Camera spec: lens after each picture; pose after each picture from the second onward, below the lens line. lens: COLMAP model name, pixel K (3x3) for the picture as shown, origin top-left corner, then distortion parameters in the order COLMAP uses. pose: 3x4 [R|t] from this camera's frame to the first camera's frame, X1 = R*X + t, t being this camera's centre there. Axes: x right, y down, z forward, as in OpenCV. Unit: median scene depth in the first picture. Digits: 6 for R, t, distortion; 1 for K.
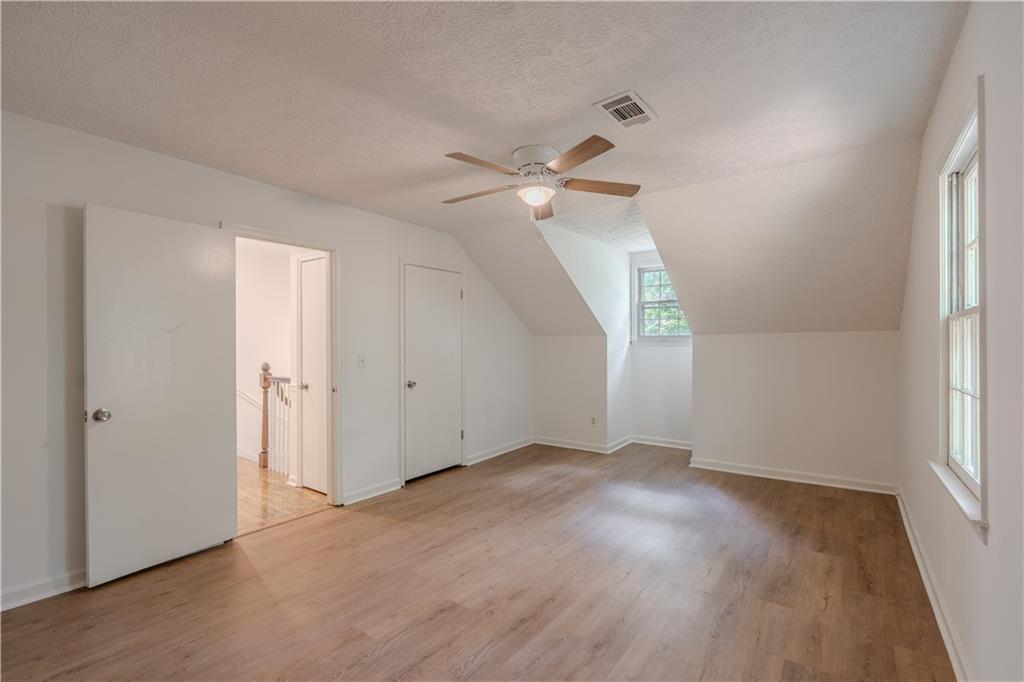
lens RADIAL K [[461.1, 0, 505.2], [0, 461.1, 342.3], [0, 0, 1]] dist [-0.008200, 0.002029]
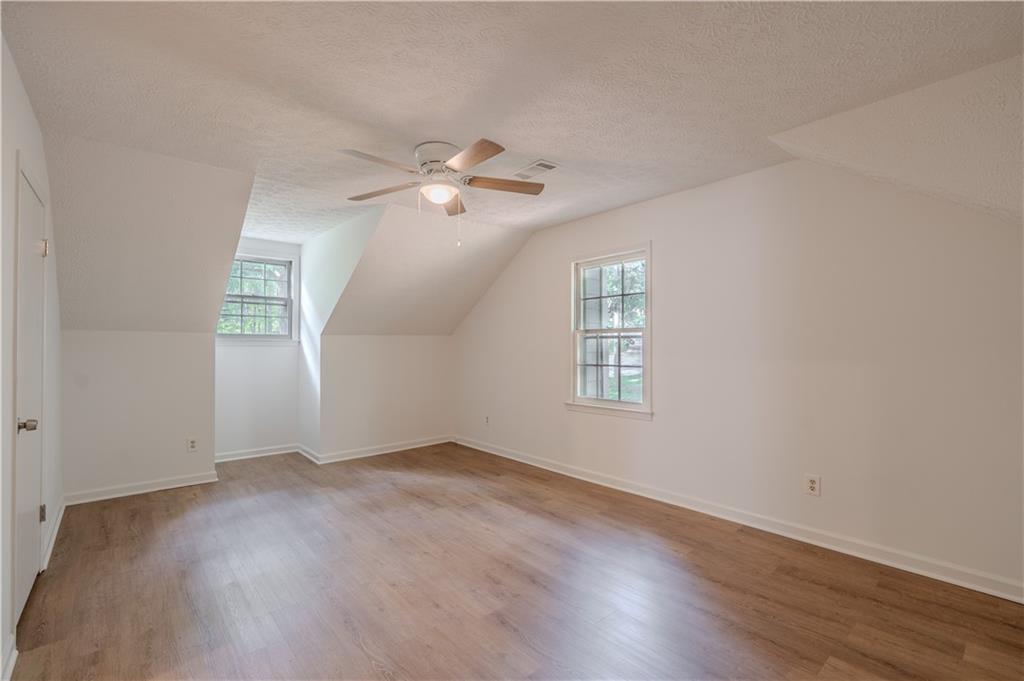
lens RADIAL K [[461.1, 0, 512.3], [0, 461.1, 337.9], [0, 0, 1]] dist [-0.008200, 0.002029]
pose [[0.206093, 0.018820, 0.978351, -0.817001], [-0.003474, 0.999823, -0.018501, 0.012025], [-0.978526, 0.000414, 0.206122, 0.599777]]
